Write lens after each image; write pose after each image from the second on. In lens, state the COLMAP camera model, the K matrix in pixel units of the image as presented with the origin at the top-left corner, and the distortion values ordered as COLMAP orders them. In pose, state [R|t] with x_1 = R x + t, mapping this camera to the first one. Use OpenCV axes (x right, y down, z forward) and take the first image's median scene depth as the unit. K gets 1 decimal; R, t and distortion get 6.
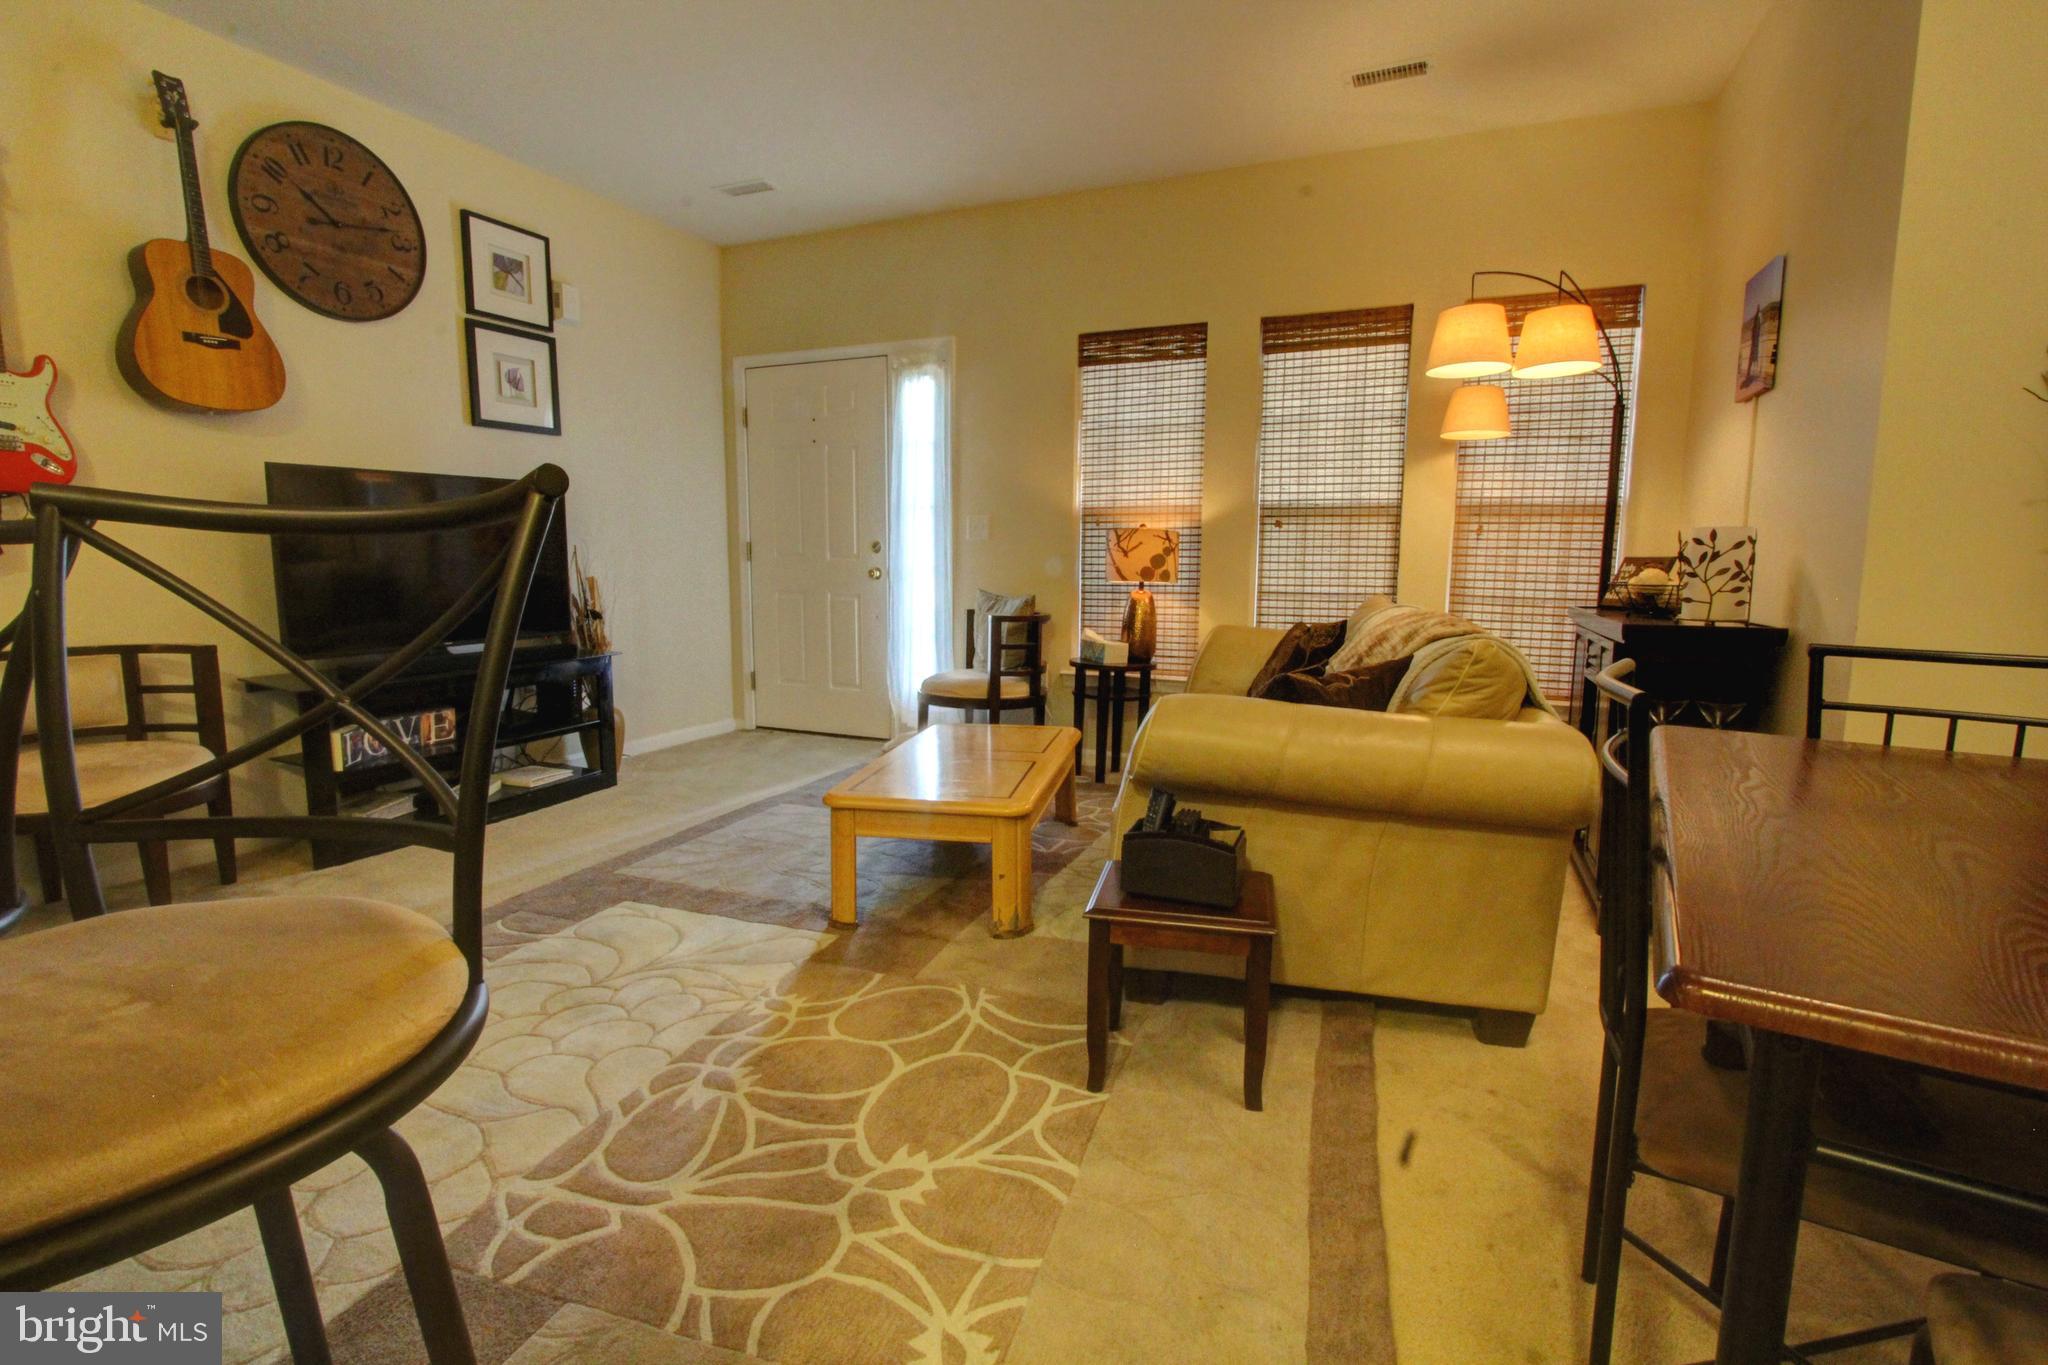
lens RADIAL K [[944.1, 0, 1020.6], [0, 944.1, 676.0], [0, 0, 1]] dist [-0.031129, 0.015375]
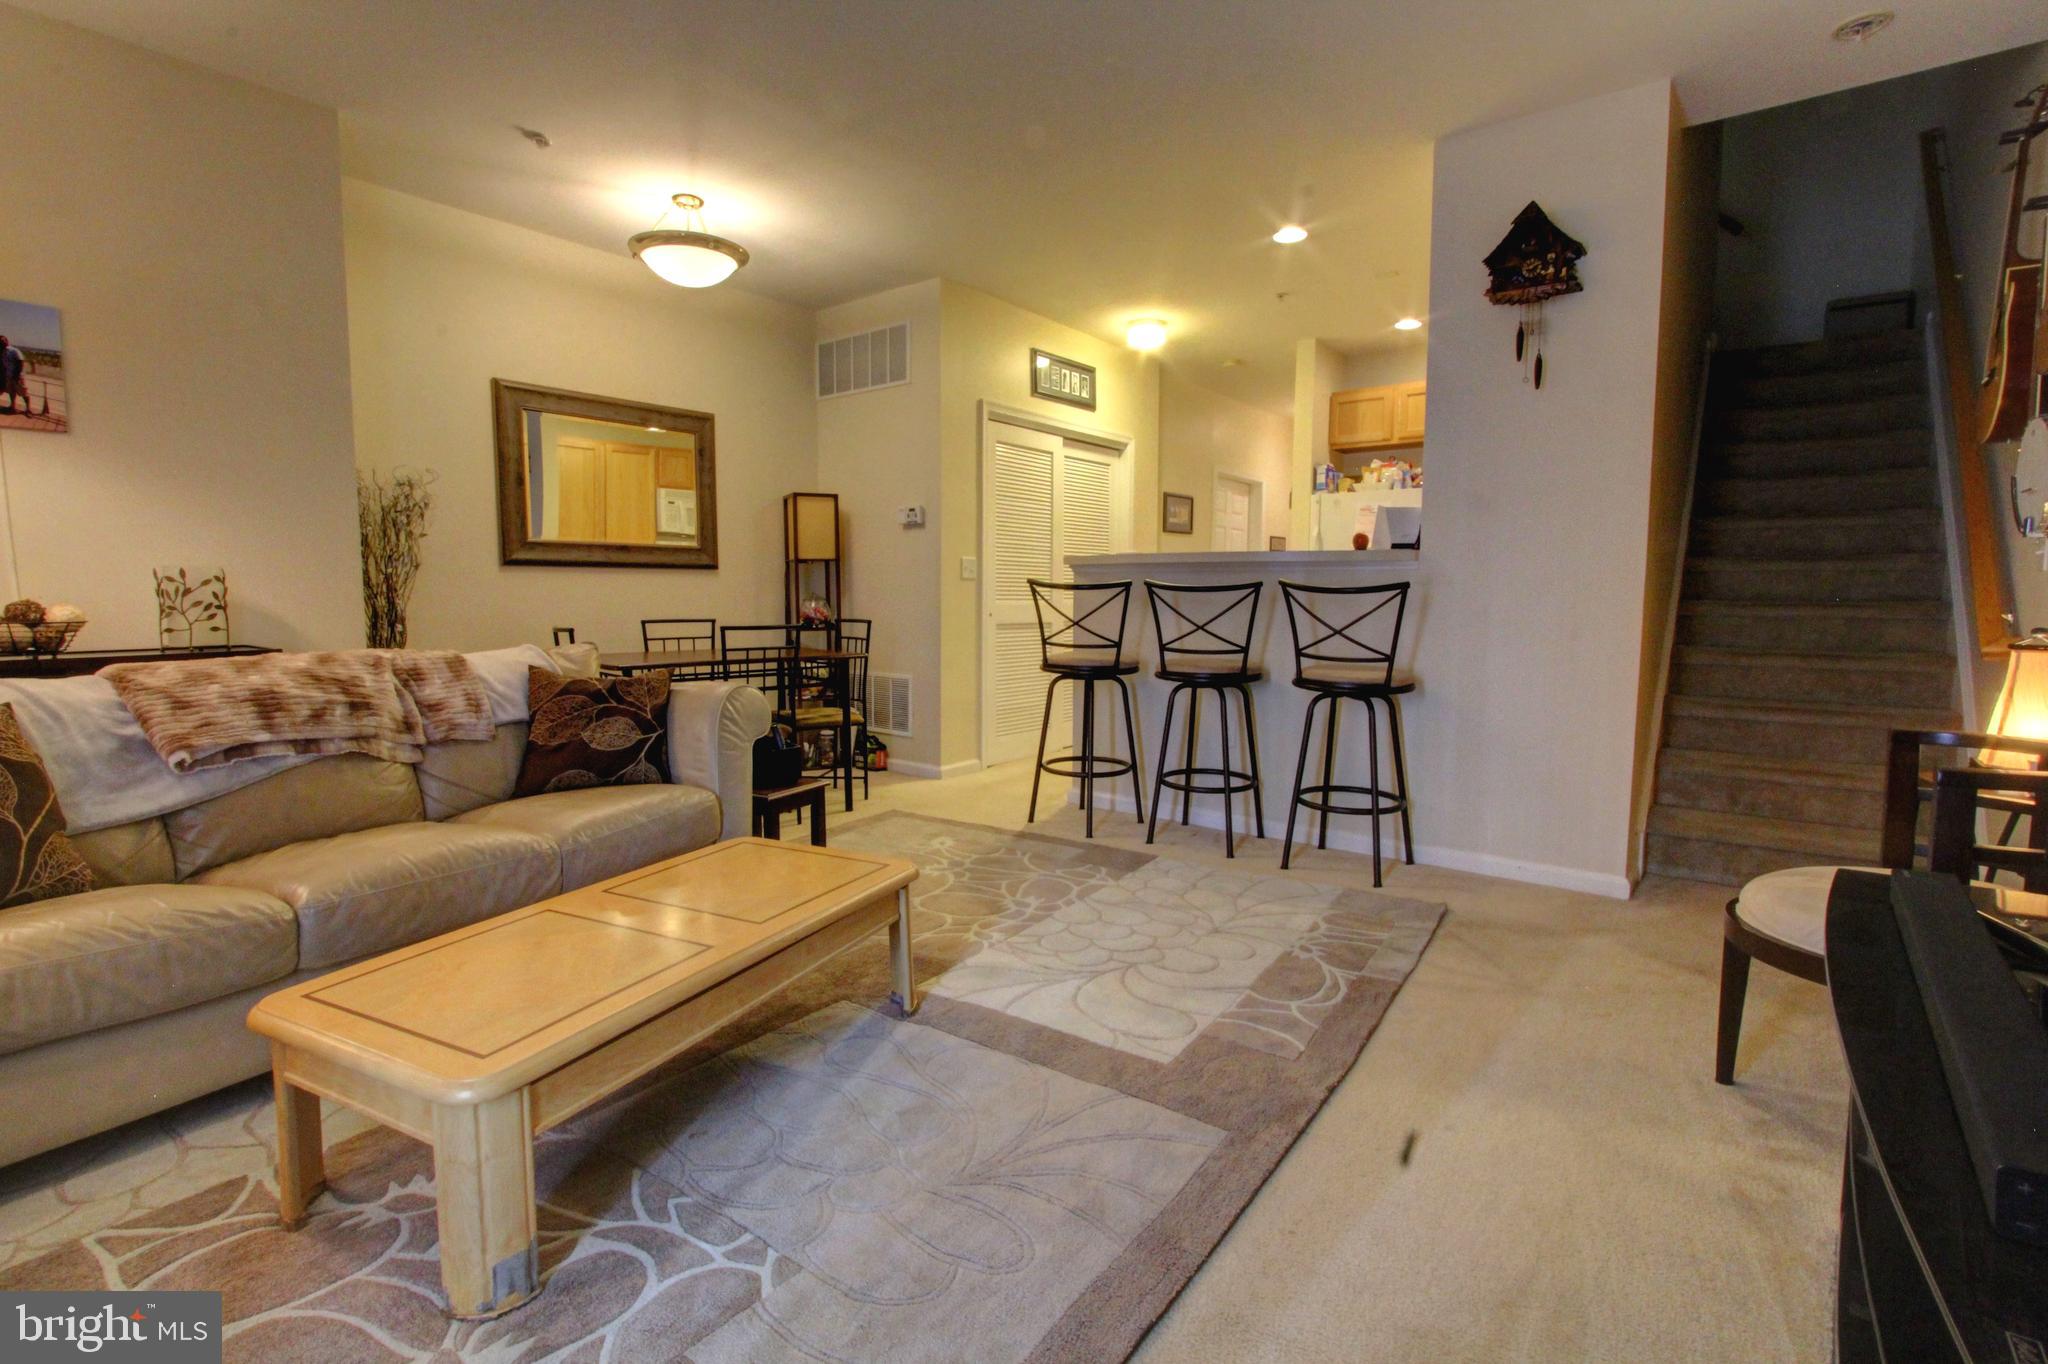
lens RADIAL K [[944.1, 0, 1020.6], [0, 944.1, 675.5], [0, 0, 1]] dist [-0.031129, 0.015375]
pose [[-0.966395, -0.028639, 0.255460, -0.323626], [0.027218, 0.976789, 0.212469, -0.144123], [-0.255616, 0.212282, -0.943185, 1.095977]]
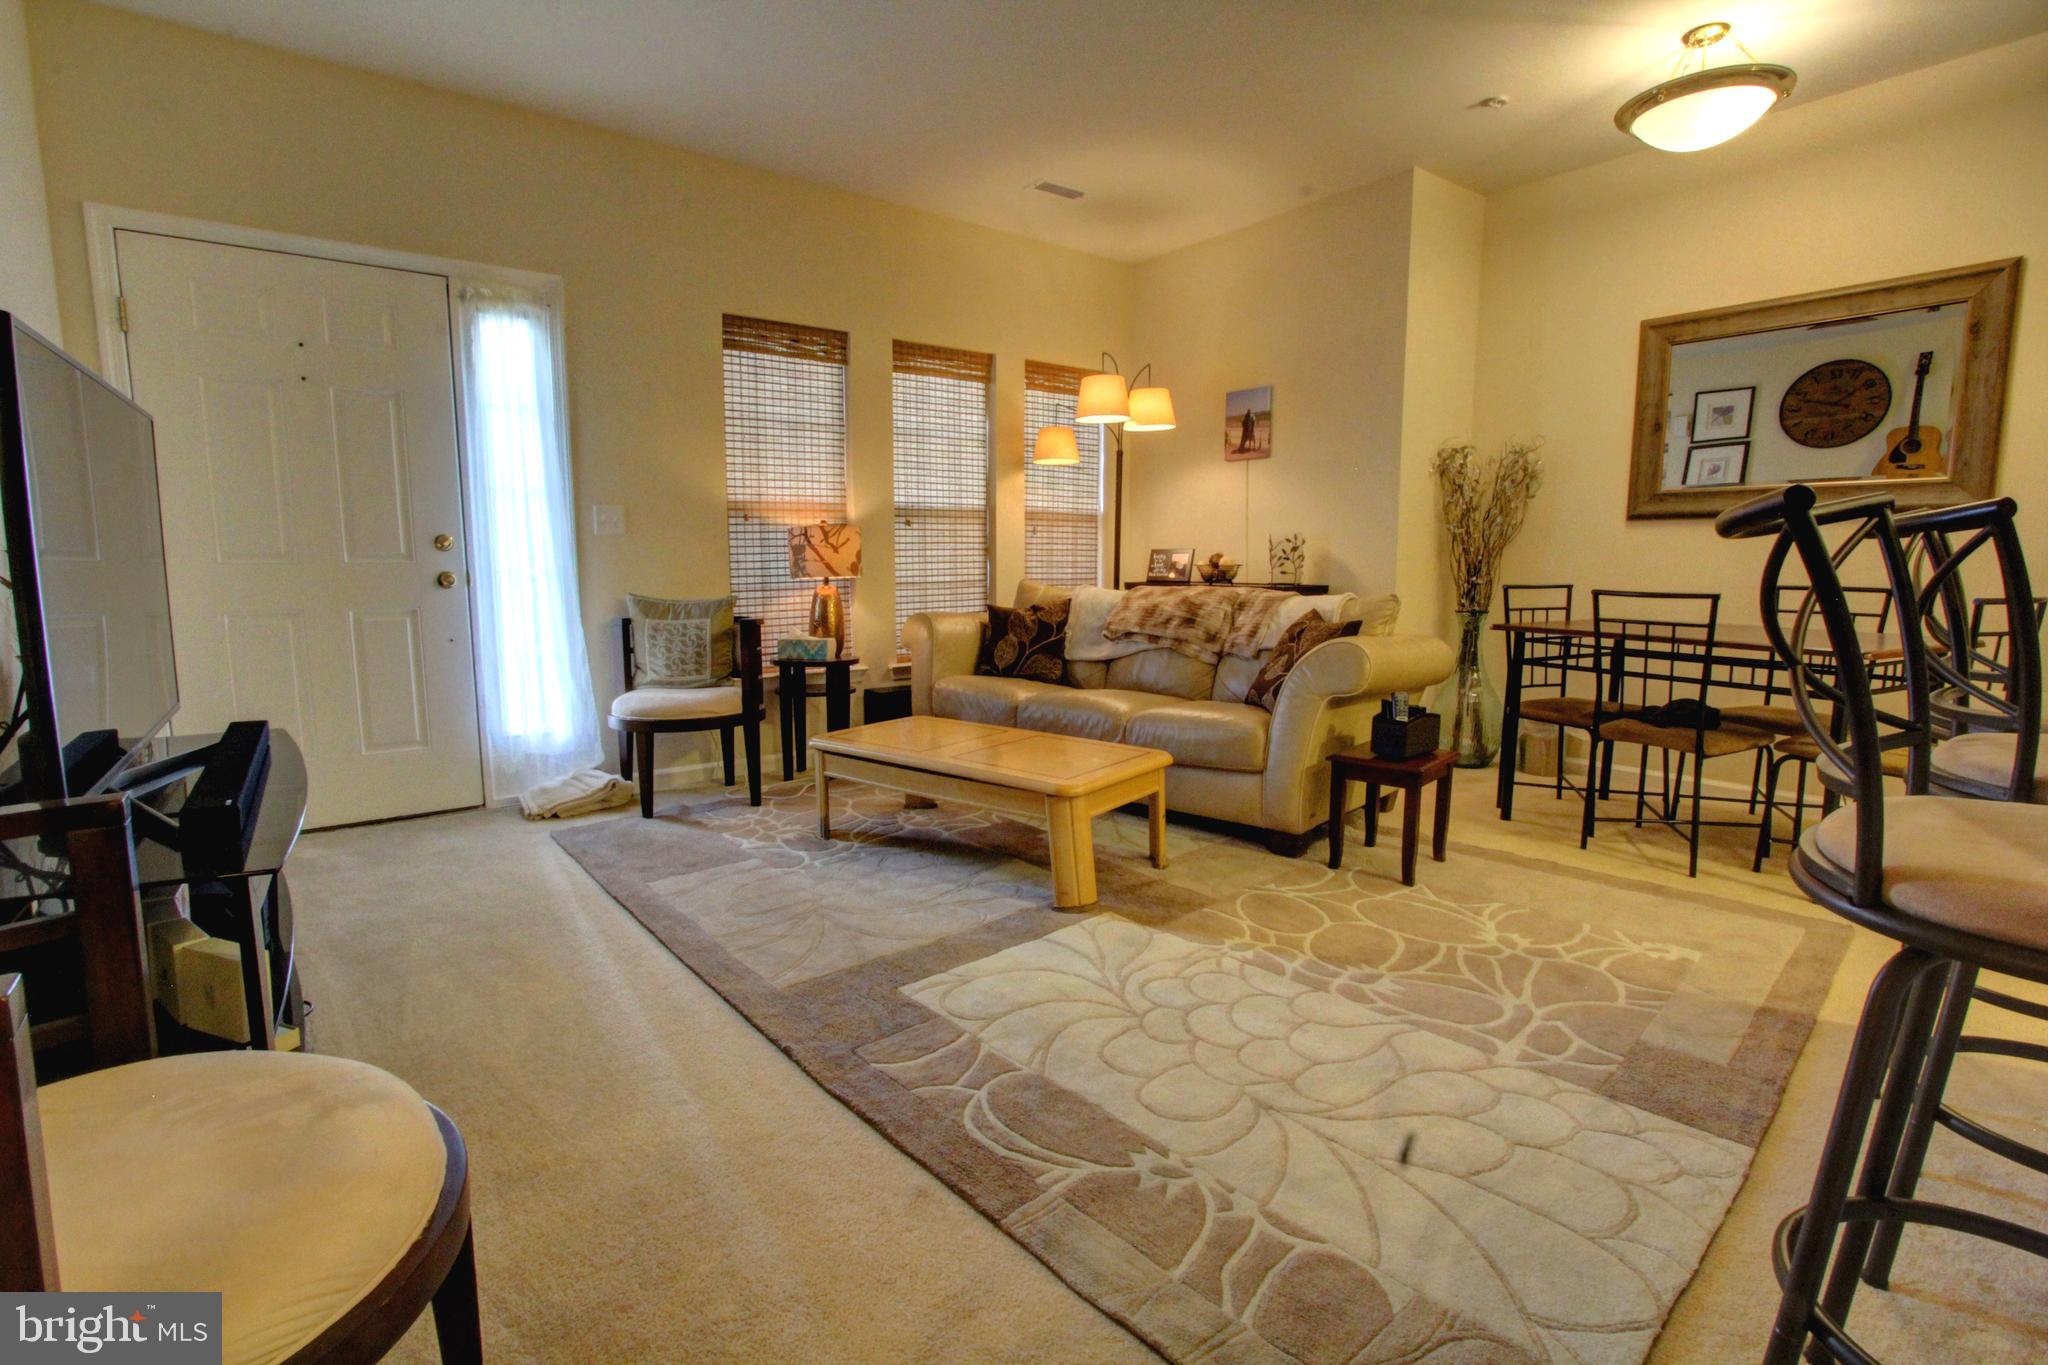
lens RADIAL K [[944.1, 0, 1020.6], [0, 944.1, 676.0], [0, 0, 1]] dist [-0.031129, 0.015375]
pose [[0.483034, -0.118883, 0.867494, -0.677087], [0.117565, 0.990575, 0.070288, -0.042120], [-0.867673, 0.068036, 0.492457, 0.332034]]
